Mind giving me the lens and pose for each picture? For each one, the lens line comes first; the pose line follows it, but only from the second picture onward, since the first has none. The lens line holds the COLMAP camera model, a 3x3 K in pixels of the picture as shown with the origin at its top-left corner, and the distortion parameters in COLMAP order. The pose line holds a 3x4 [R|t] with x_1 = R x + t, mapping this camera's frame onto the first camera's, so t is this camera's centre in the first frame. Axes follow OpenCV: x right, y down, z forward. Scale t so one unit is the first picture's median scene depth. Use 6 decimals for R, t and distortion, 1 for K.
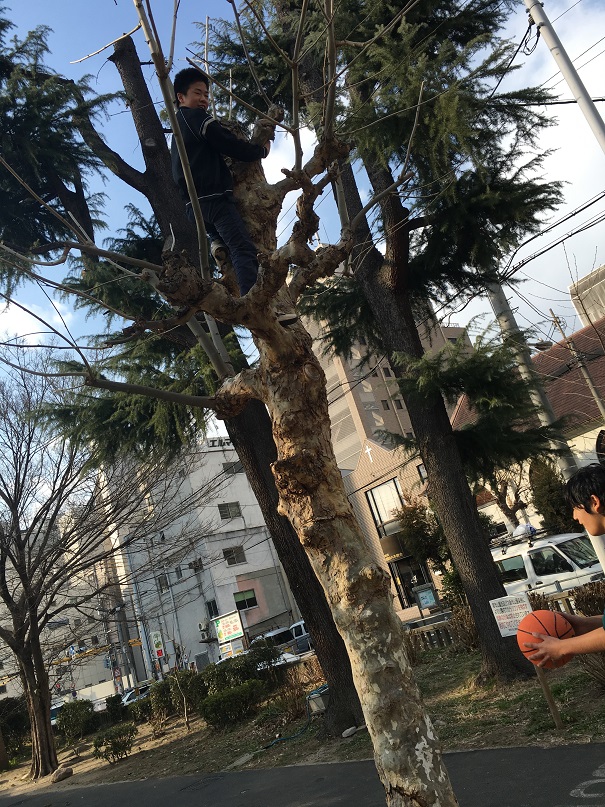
lens RADIAL K [[676.3, 0, 302.9], [0, 676.3, 399.2], [0, 0, 1]] dist [0.033374, -0.044153]
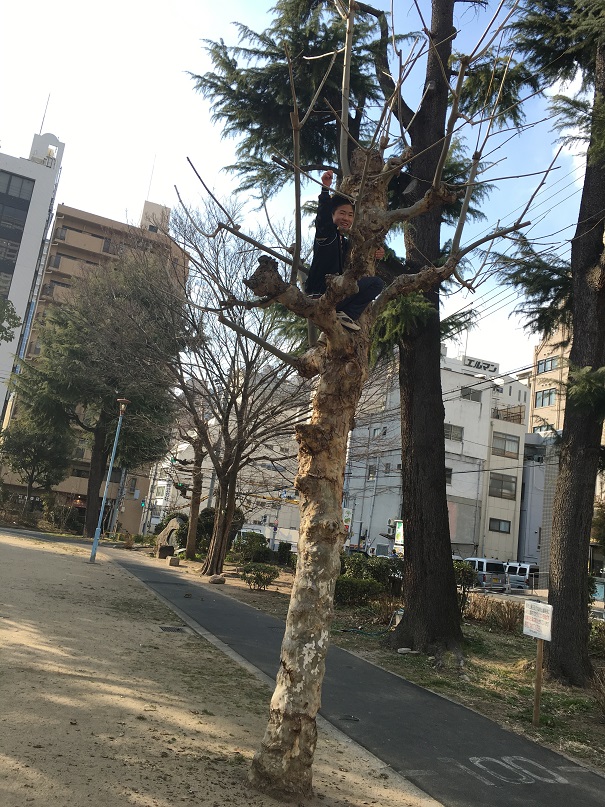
lens RADIAL K [[676.3, 0, 301.8], [0, 676.3, 406.1], [0, 0, 1]] dist [0.033374, -0.044153]
pose [[0.870350, 0.350672, -0.345718, 0.138522], [-0.293161, 0.933072, 0.208404, -0.074054], [0.395661, -0.080033, 0.914903, -0.079538]]
